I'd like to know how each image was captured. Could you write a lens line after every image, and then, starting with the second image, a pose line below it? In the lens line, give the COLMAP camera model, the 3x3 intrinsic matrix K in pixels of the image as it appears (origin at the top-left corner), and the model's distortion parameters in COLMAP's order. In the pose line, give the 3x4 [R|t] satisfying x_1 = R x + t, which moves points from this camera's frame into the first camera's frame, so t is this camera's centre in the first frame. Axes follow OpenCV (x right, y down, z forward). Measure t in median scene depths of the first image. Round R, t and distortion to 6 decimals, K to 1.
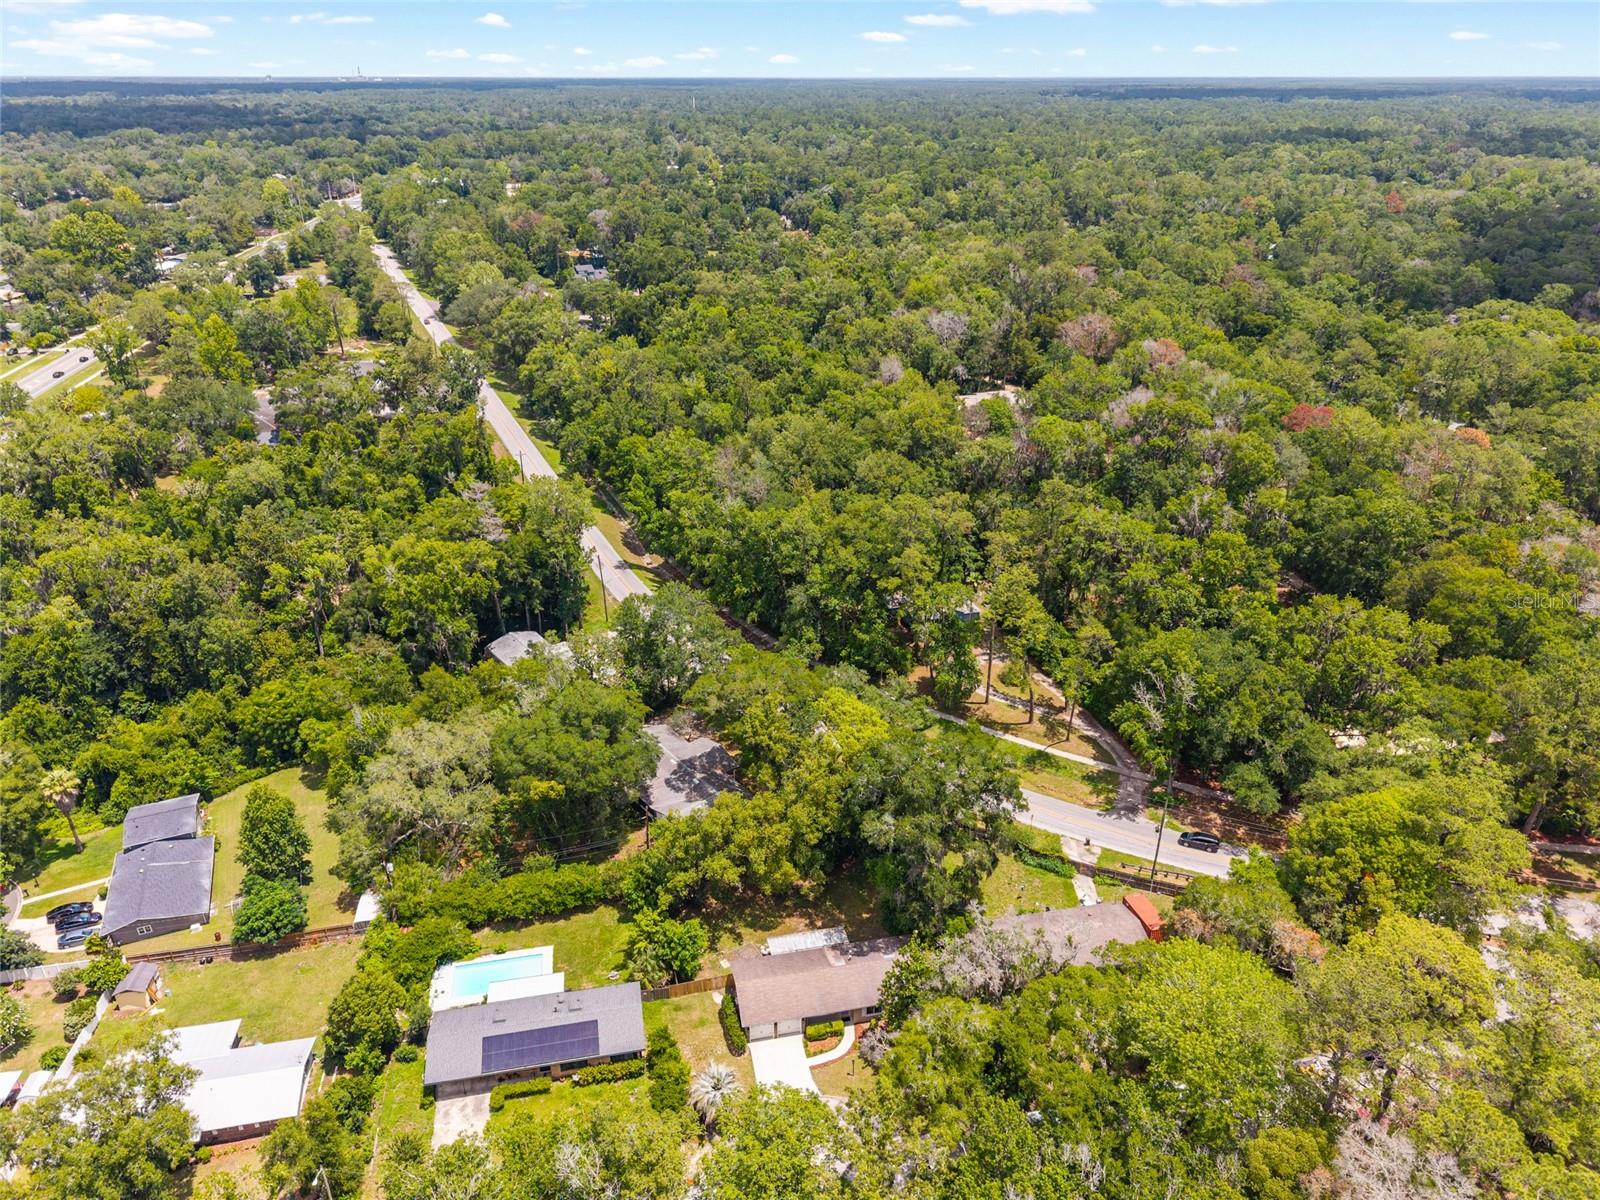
lens RADIAL K [[1070.1, 0, 798.1], [0, 1070.1, 589.8], [0, 0, 1]] dist [0.025595, -0.019524]
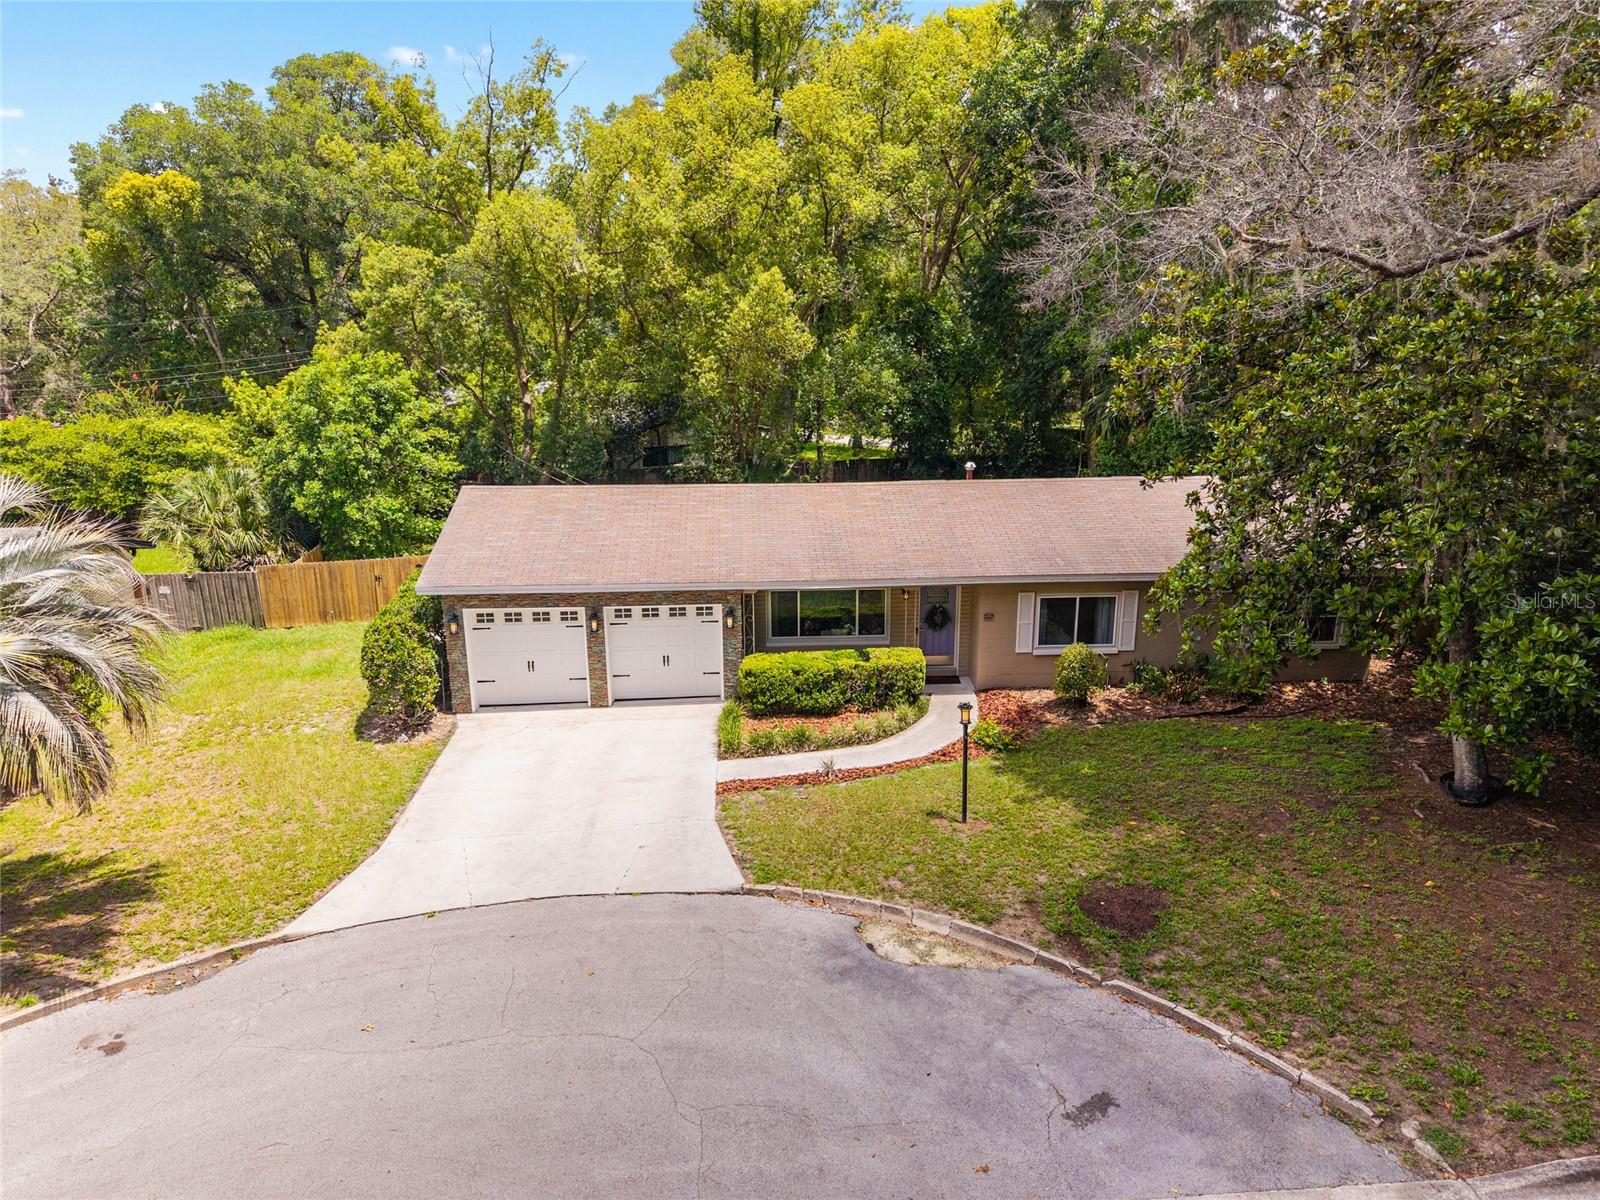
lens RADIAL K [[1070.1, 0, 799.5], [0, 1070.1, 601.6], [0, 0, 1]] dist [0.025595, -0.019524]
pose [[0.990866, 0.040938, -0.128488, 0.039994], [-0.062295, 0.984006, -0.166889, 0.386840], [0.119600, 0.173369, 0.977568, 0.717168]]
